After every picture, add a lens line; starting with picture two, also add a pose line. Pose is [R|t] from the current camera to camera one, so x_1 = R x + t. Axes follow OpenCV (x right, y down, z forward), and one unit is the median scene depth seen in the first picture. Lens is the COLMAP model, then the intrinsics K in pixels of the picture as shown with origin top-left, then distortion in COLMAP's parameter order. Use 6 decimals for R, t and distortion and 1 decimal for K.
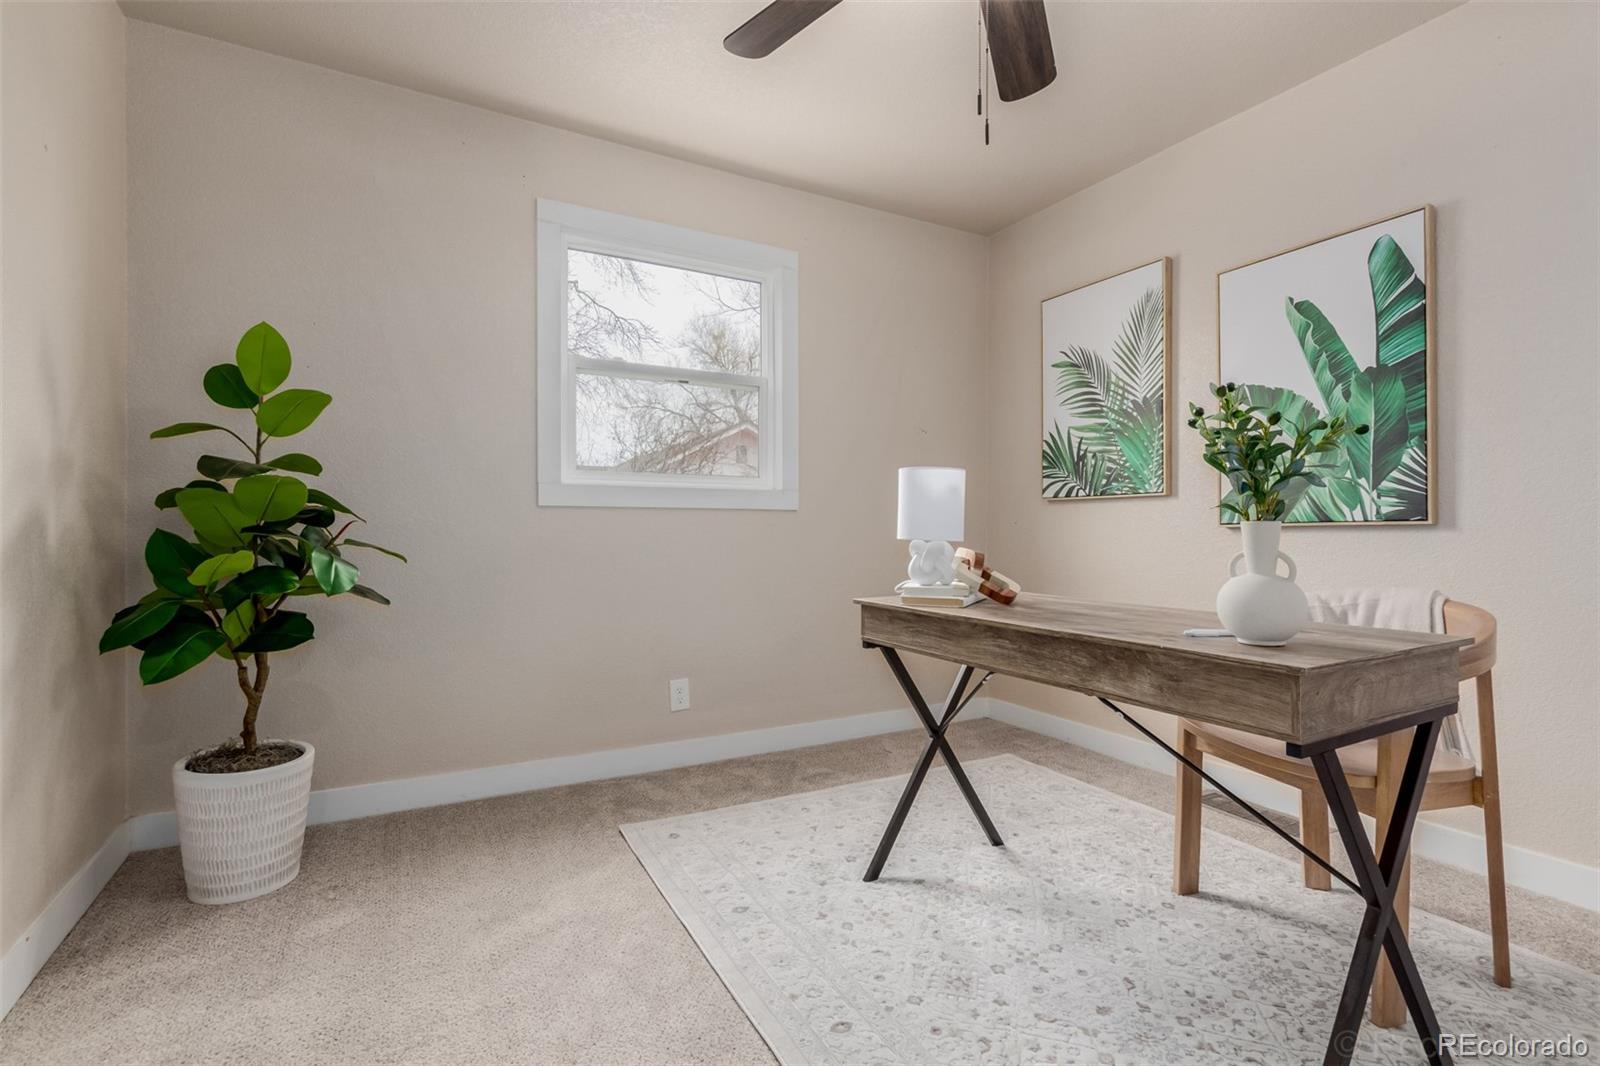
lens RADIAL K [[724.6, 0, 792.3], [0, 724.6, 532.4], [0, 0, 1]] dist [0.001522, -0.002294]
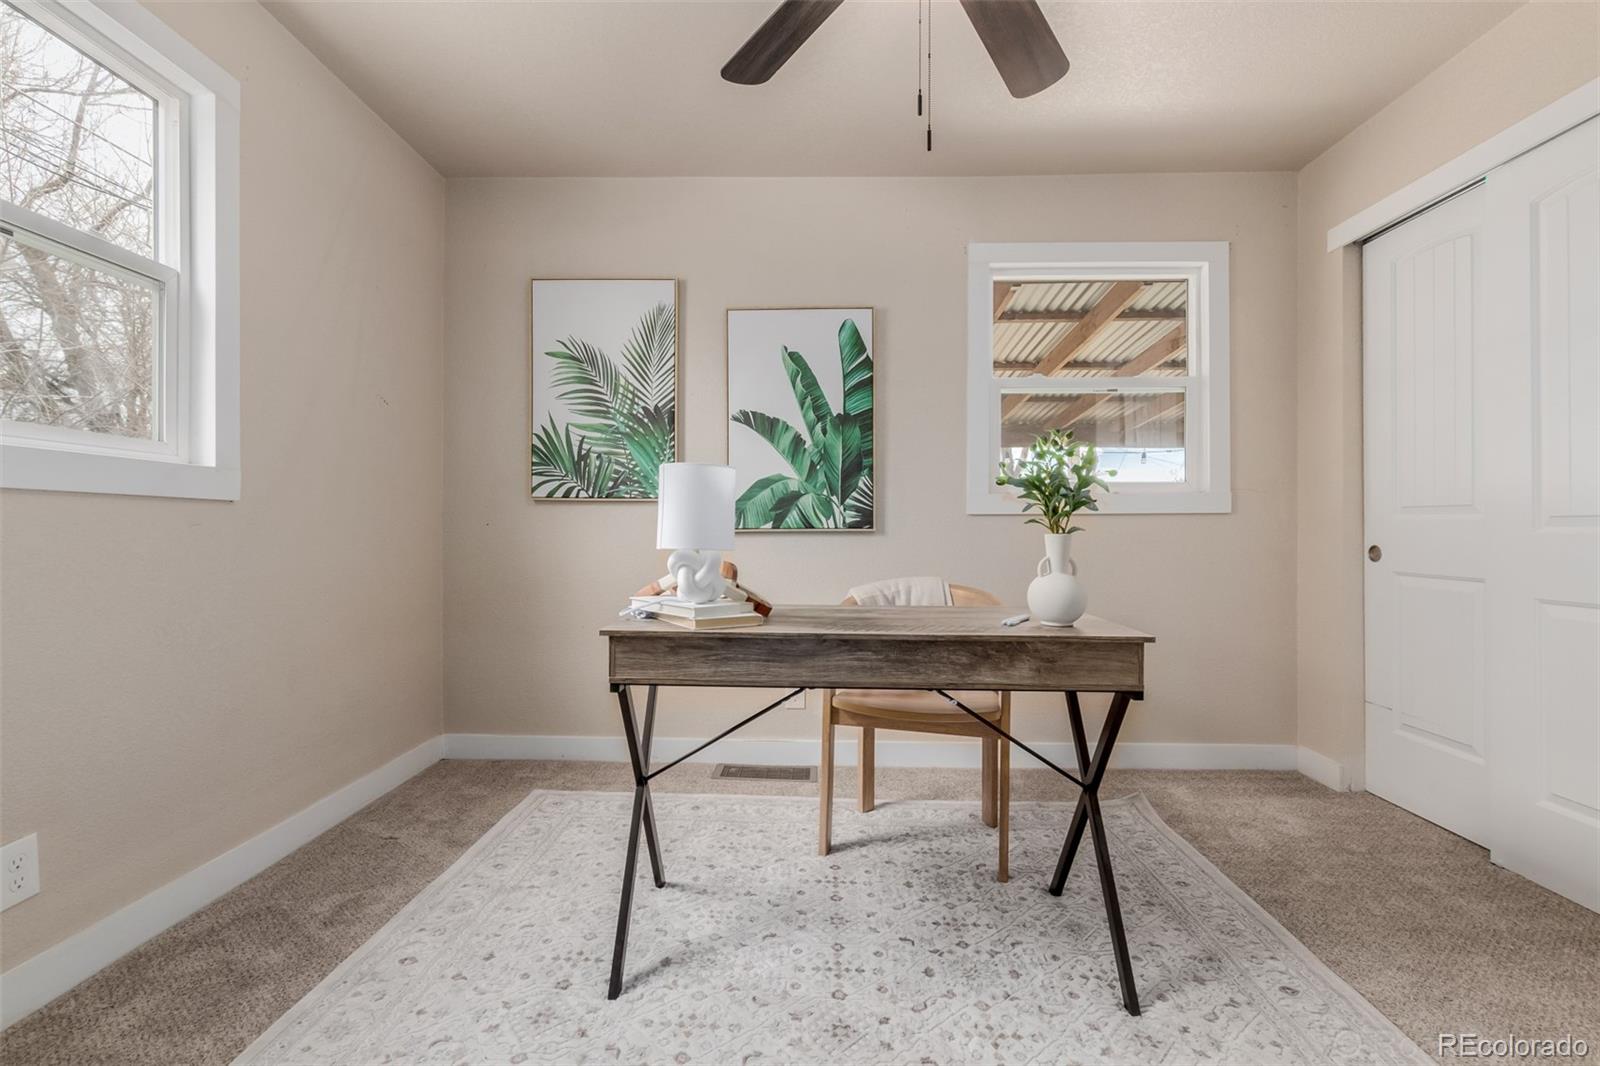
lens RADIAL K [[724.6, 0, 791.6], [0, 724.6, 530.0], [0, 0, 1]] dist [0.001522, -0.002294]
pose [[0.503628, 0.003212, 0.863915, -0.400274], [-0.004207, 0.999990, -0.001266, -0.009837], [-0.863910, -0.002997, 0.503637, 0.392084]]
